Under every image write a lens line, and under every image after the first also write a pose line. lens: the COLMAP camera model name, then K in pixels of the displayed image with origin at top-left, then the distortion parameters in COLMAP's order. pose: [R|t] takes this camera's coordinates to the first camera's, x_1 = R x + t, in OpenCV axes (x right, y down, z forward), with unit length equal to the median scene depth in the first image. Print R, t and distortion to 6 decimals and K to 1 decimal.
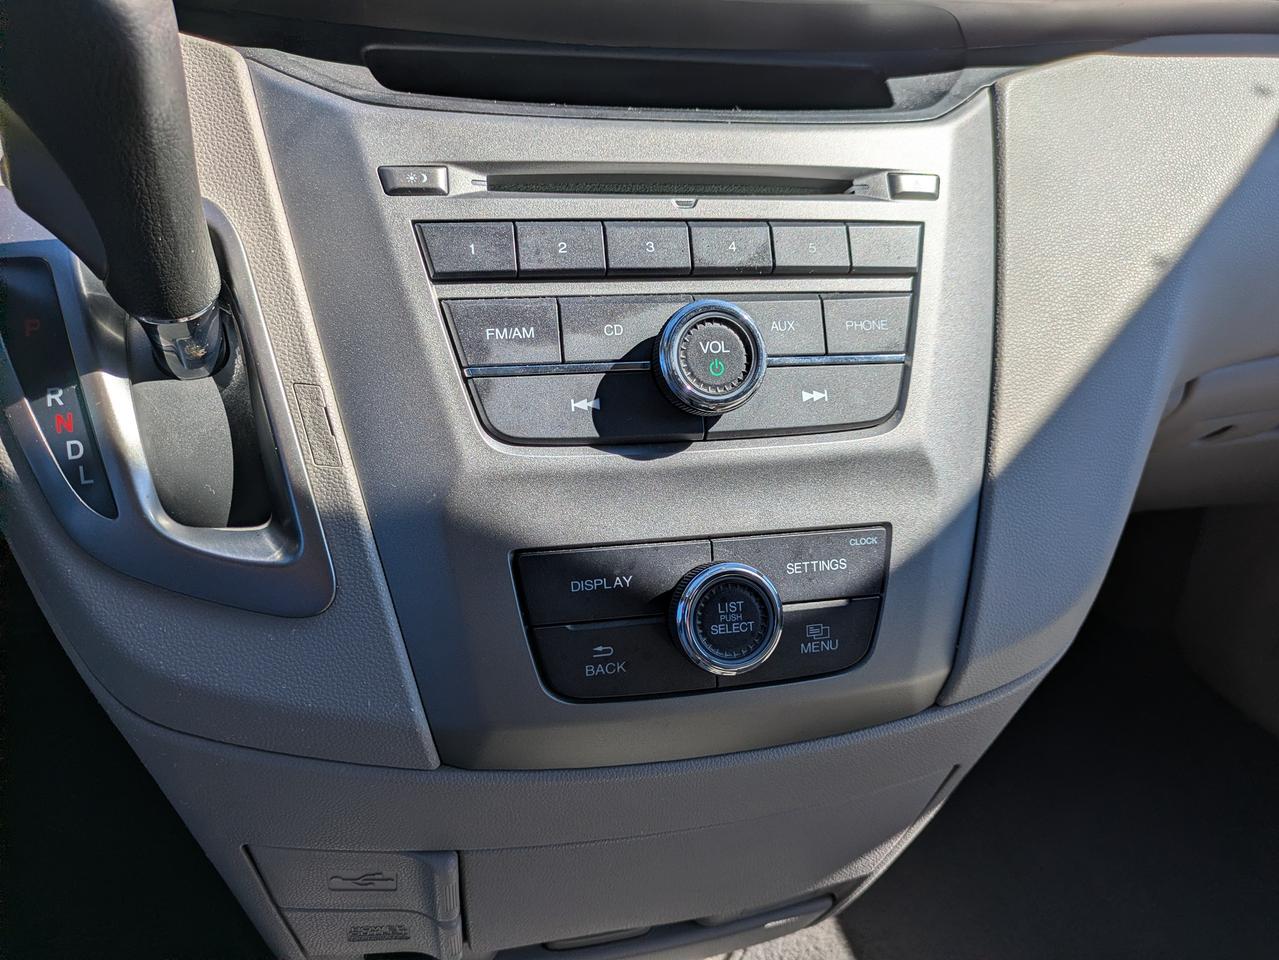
lens RADIAL K [[947.3, 0, 633.4], [0, 947.3, 481.0], [0, 0, 1]] dist [0.018755, -0.004668]
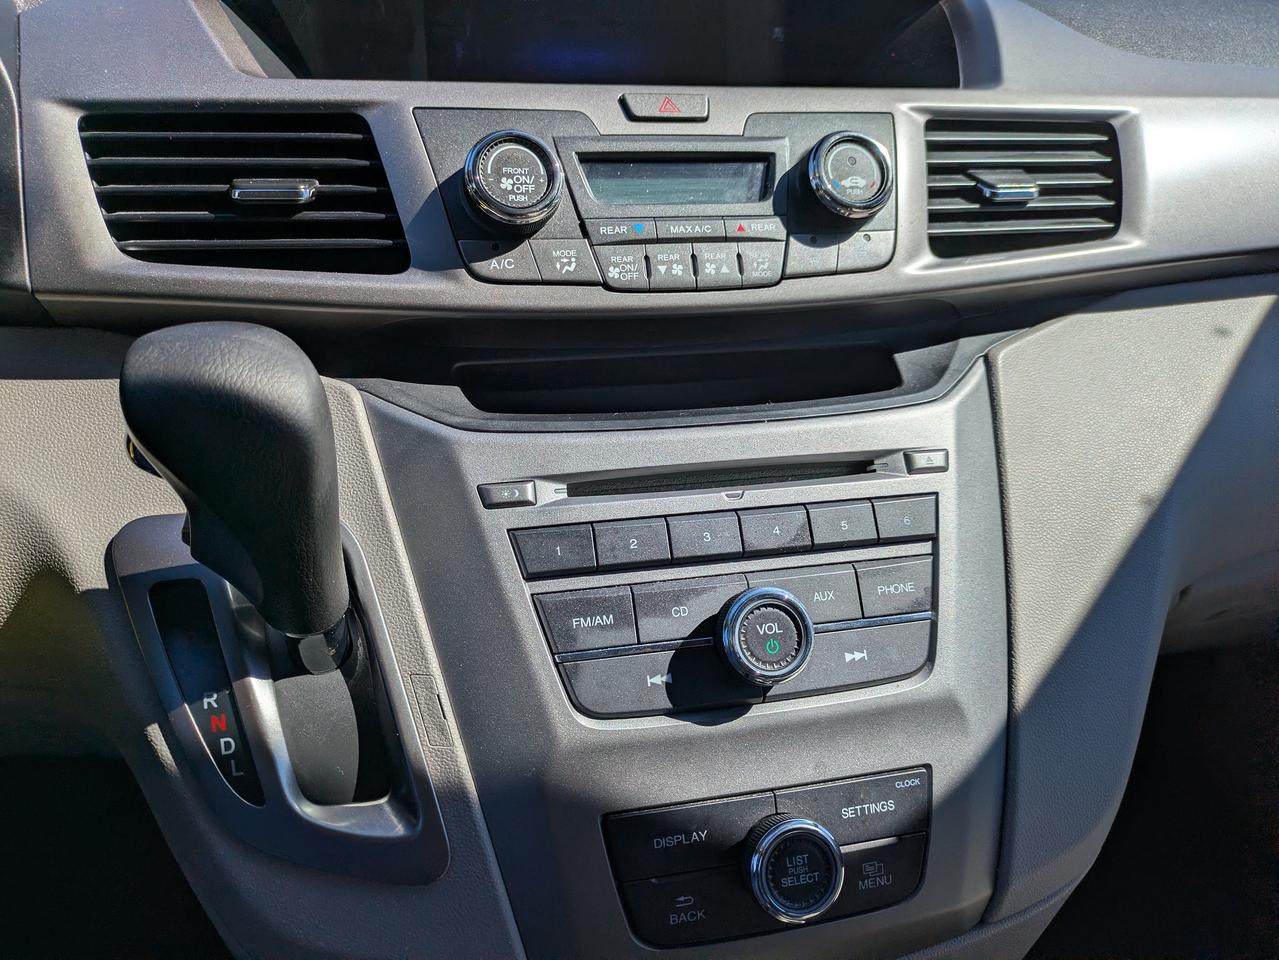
lens RADIAL K [[941.1, 0, 619.3], [0, 941.1, 478.2], [0, 0, 1]] dist [0.048900, -0.060441]
pose [[0.999036, -0.042532, -0.010825, -0.076016], [0.041270, 0.994332, -0.097979, -0.212115], [0.014931, 0.097438, 0.995130, -0.169840]]
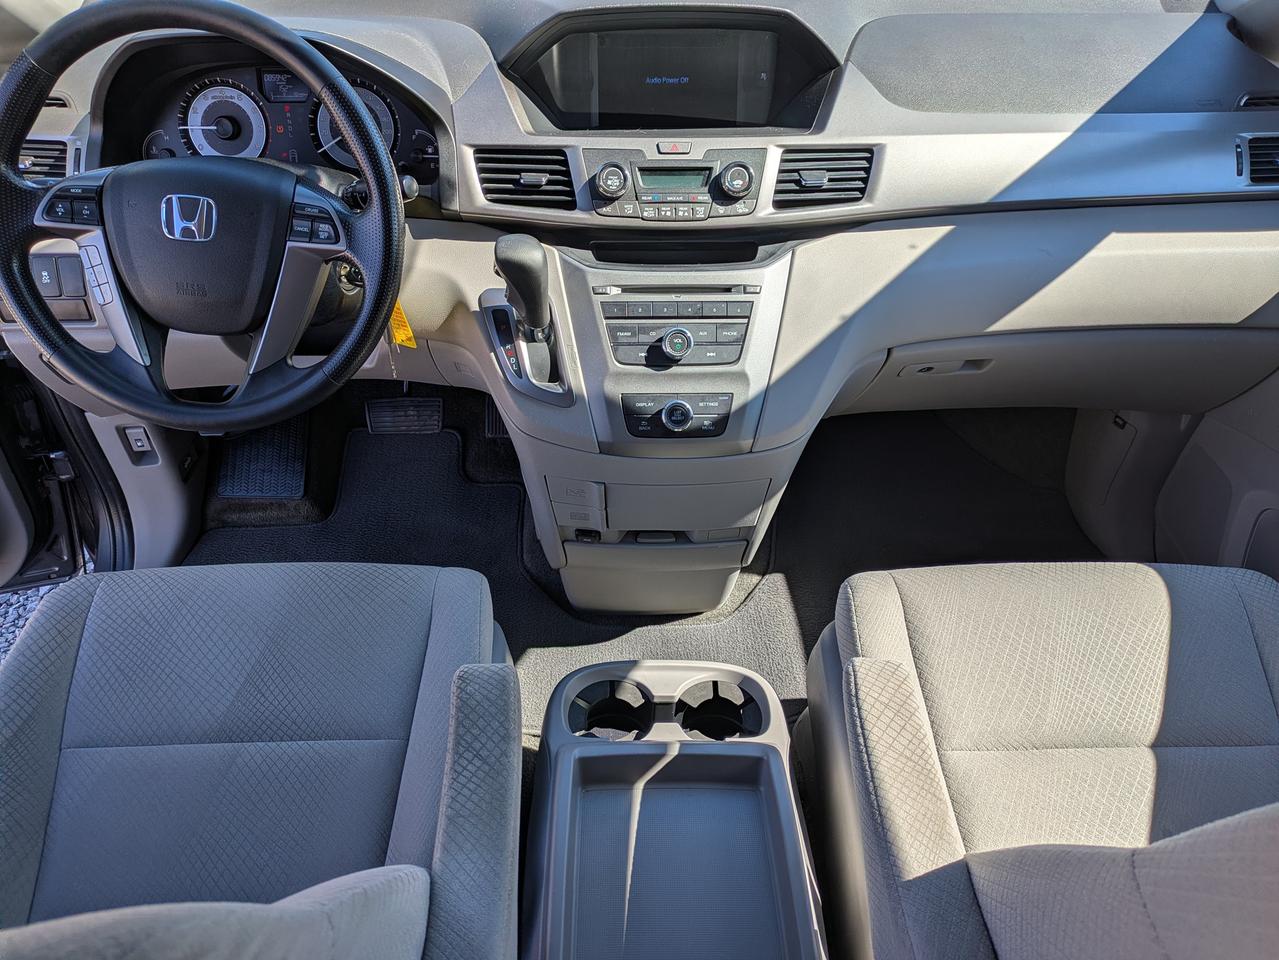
lens RADIAL K [[947.3, 0, 633.4], [0, 947.3, 481.0], [0, 0, 1]] dist [0.018755, -0.004668]
pose [[0.972261, 0.081768, -0.219142, 0.736418], [-0.053956, 0.990041, 0.130027, -0.070331], [0.227592, -0.114596, 0.966990, -2.539400]]
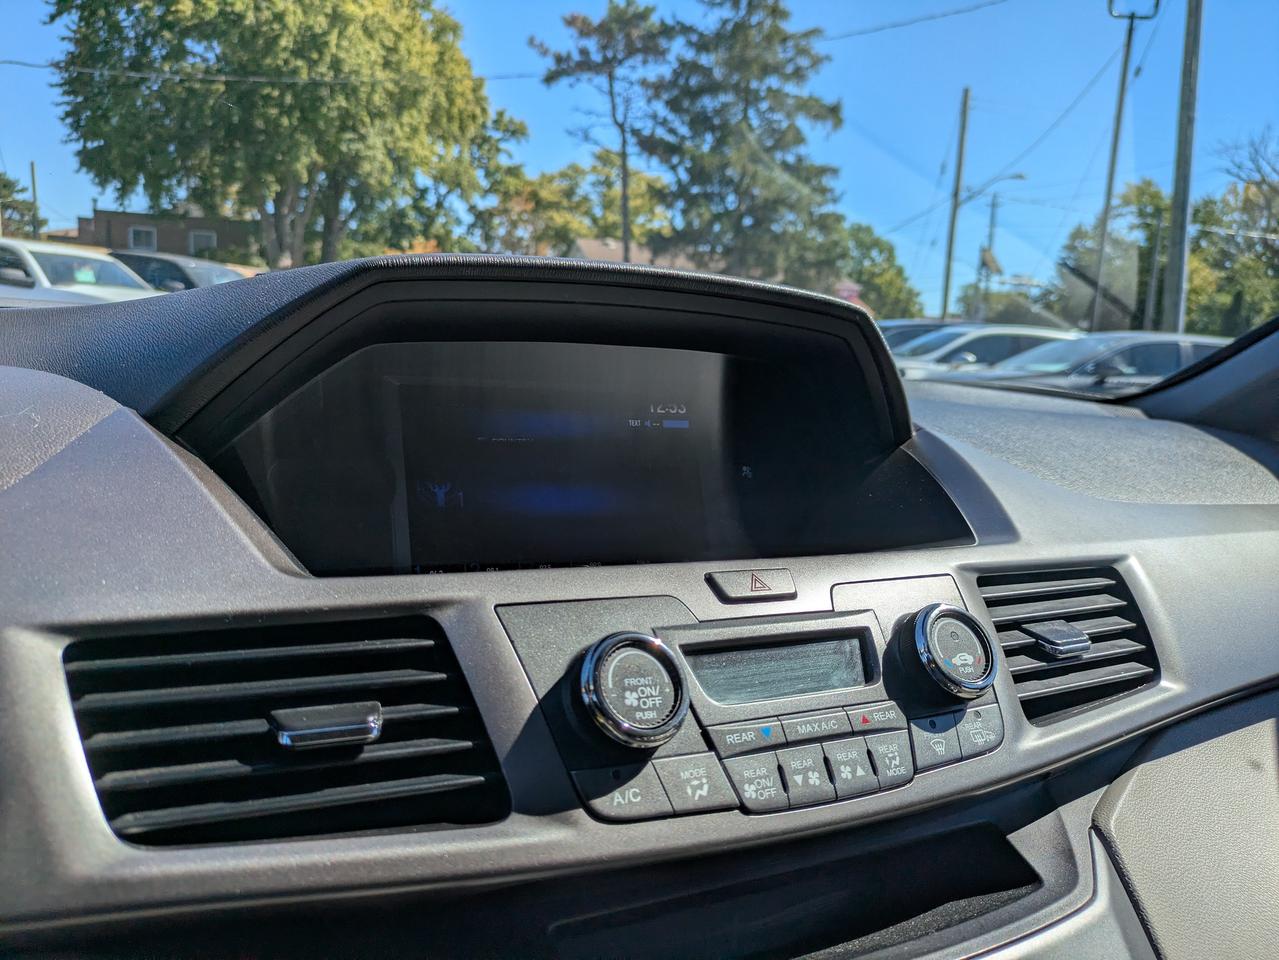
lens RADIAL K [[941.1, 0, 619.3], [0, 941.1, 478.2], [0, 0, 1]] dist [0.048900, -0.060441]
pose [[0.968760, -0.053771, 0.242099, -0.455947], [0.152203, 0.899649, -0.409227, -0.510732], [-0.195800, 0.433291, 0.879728, 0.011745]]
